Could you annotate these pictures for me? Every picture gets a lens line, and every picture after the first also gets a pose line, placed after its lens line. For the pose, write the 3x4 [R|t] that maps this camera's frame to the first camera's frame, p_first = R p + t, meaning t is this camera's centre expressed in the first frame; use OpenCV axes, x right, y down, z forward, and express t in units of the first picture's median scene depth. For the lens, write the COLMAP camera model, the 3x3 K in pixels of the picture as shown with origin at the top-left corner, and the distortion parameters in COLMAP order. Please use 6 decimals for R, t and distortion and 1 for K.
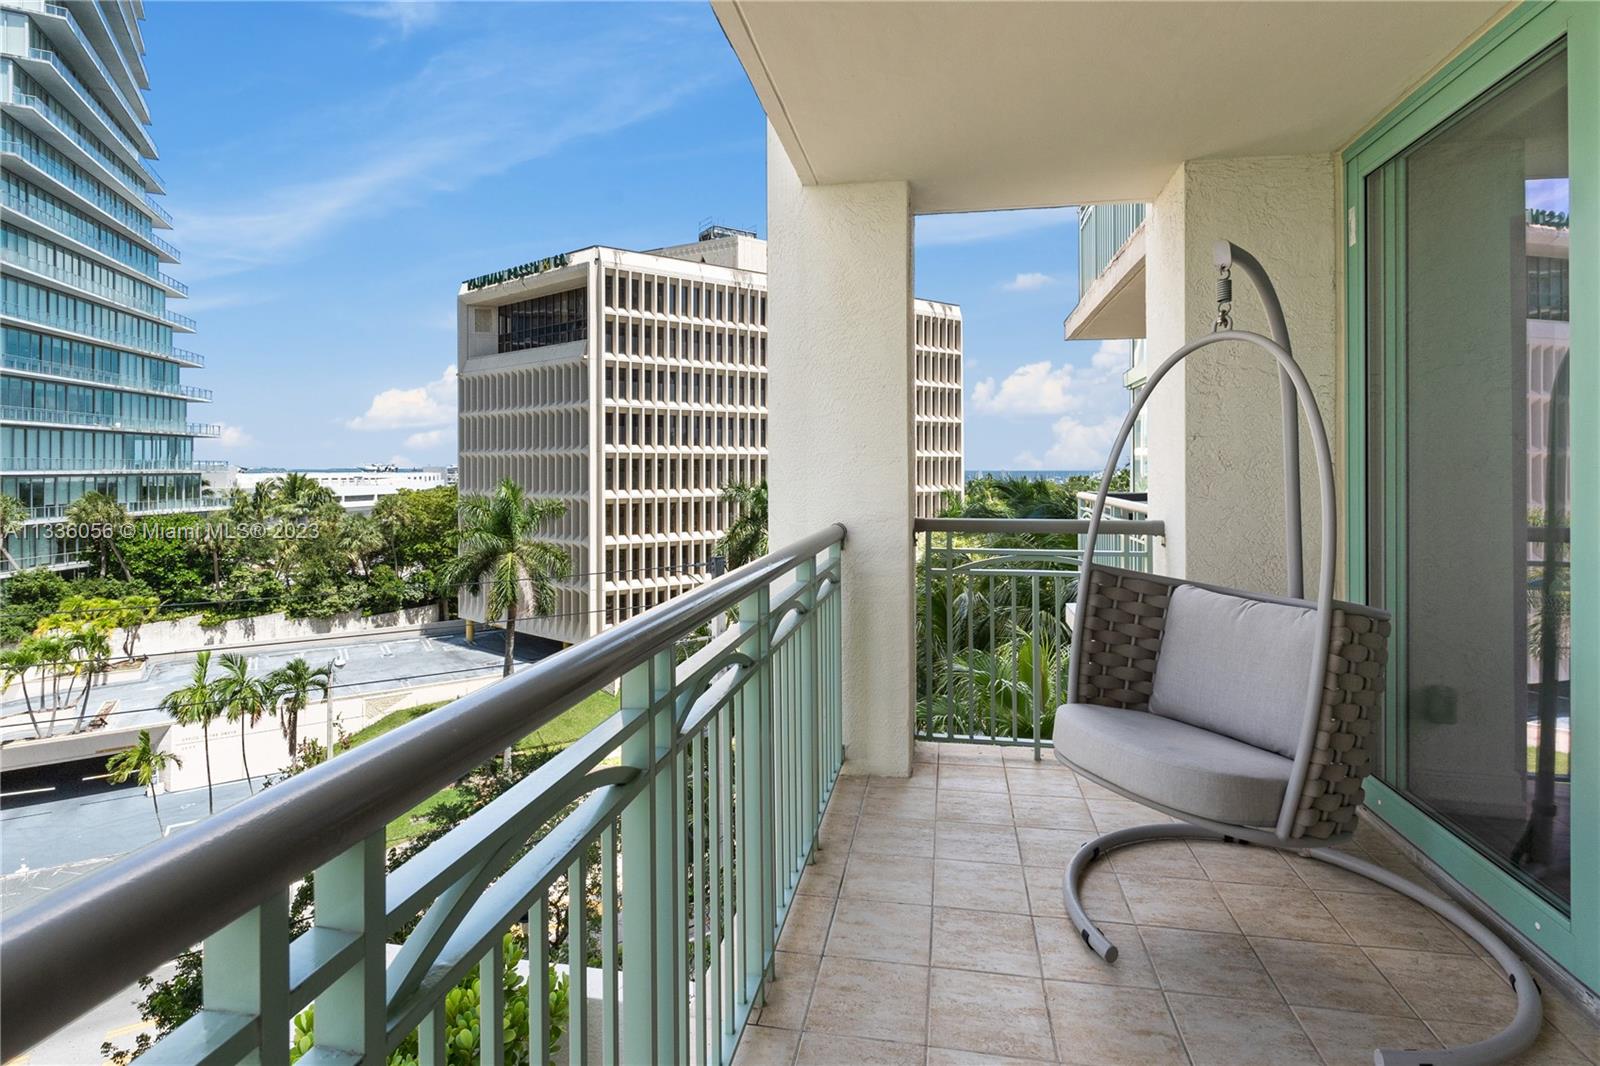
lens RADIAL K [[762.2, 0, 809.6], [0, 762.2, 473.9], [0, 0, 1]] dist [0.009189, -0.002007]
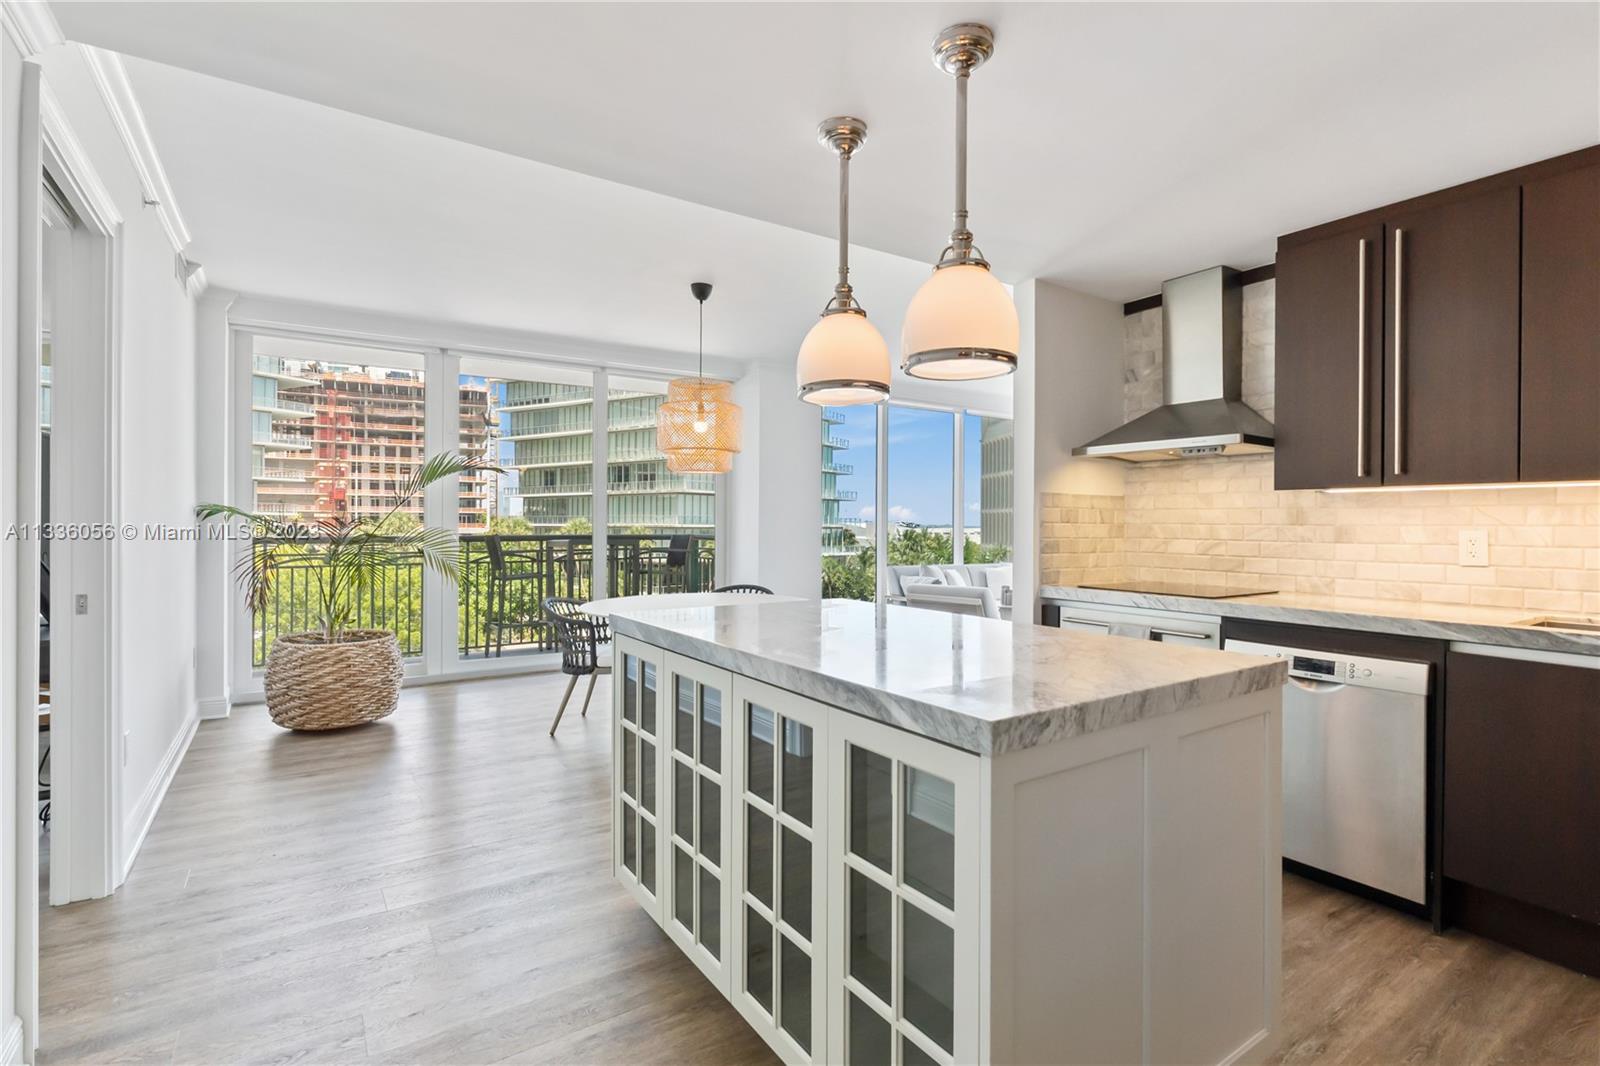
lens RADIAL K [[762.2, 0, 809.3], [0, 762.2, 526.3], [0, 0, 1]] dist [0.009189, -0.002007]
pose [[0.704532, 0.005039, -0.709655, 0.154461], [-0.009483, 0.999952, -0.002314, 0.001399], [0.709609, 0.008360, 0.704546, 0.028304]]
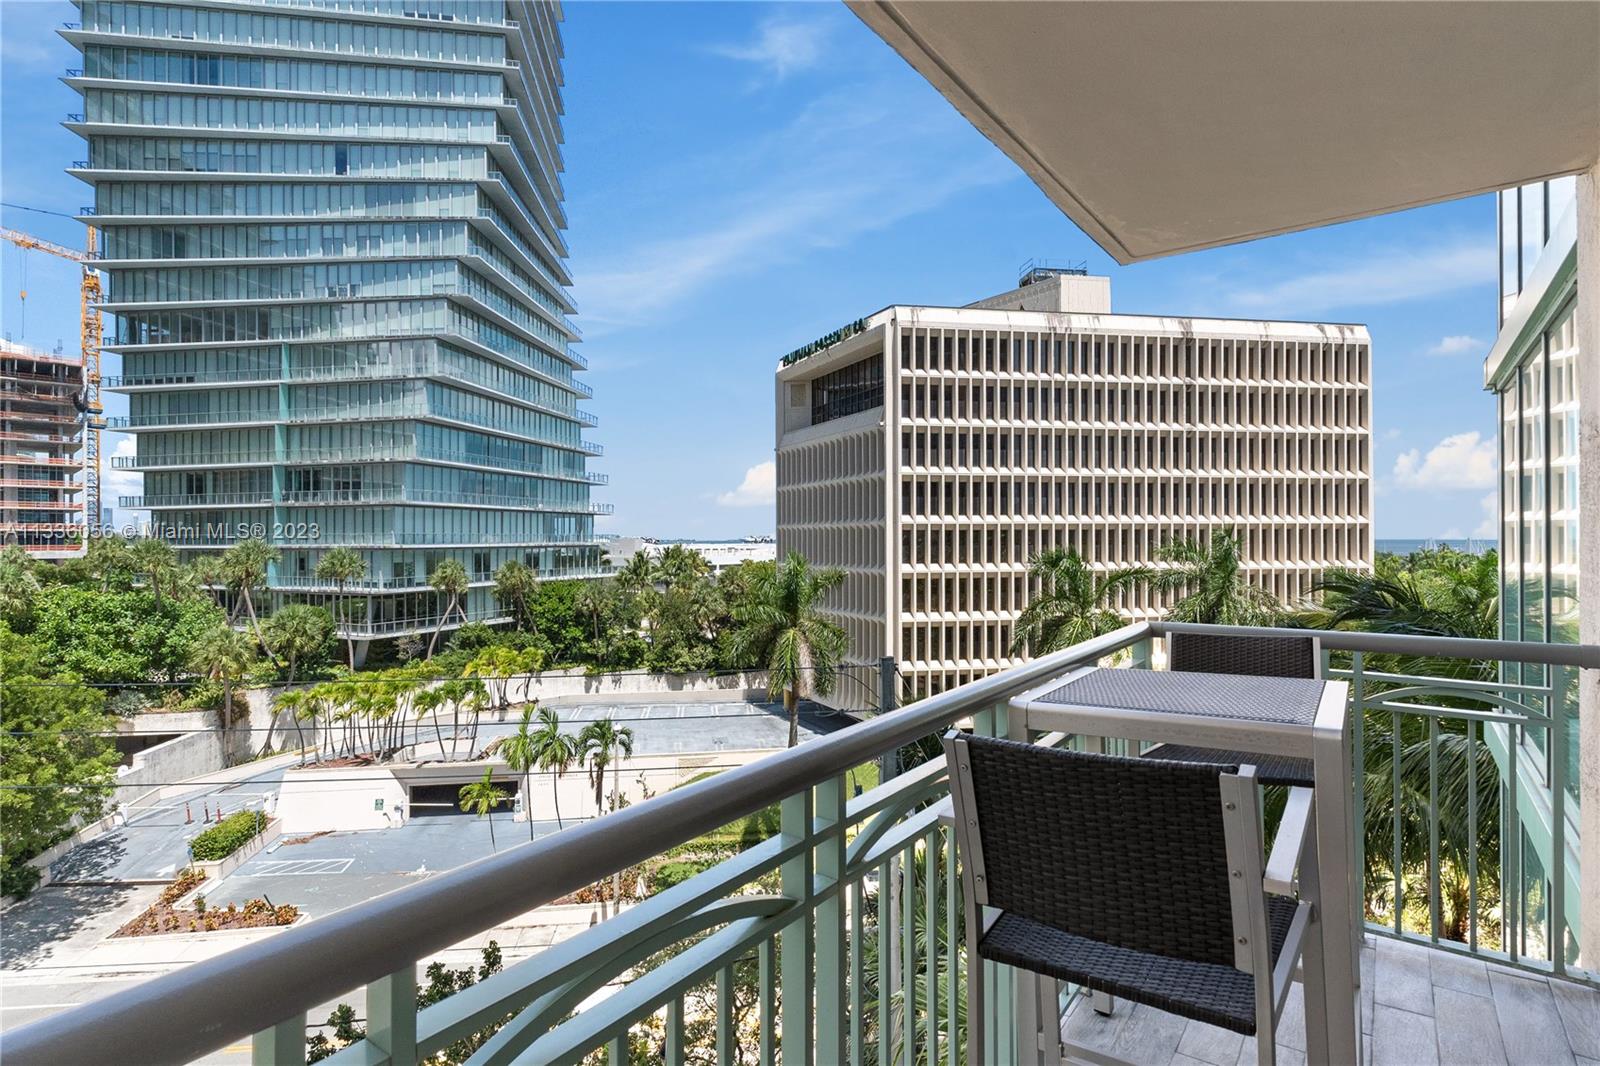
lens RADIAL K [[794.6, 0, 816.5], [0, 794.6, 540.1], [0, 0, 1]] dist [0.010460, -0.001822]
pose [[0.903947, -0.003501, -0.427631, 0.045615], [0.001188, 0.999983, -0.005676, -0.001947], [0.427644, 0.004623, 0.903935, 0.053494]]
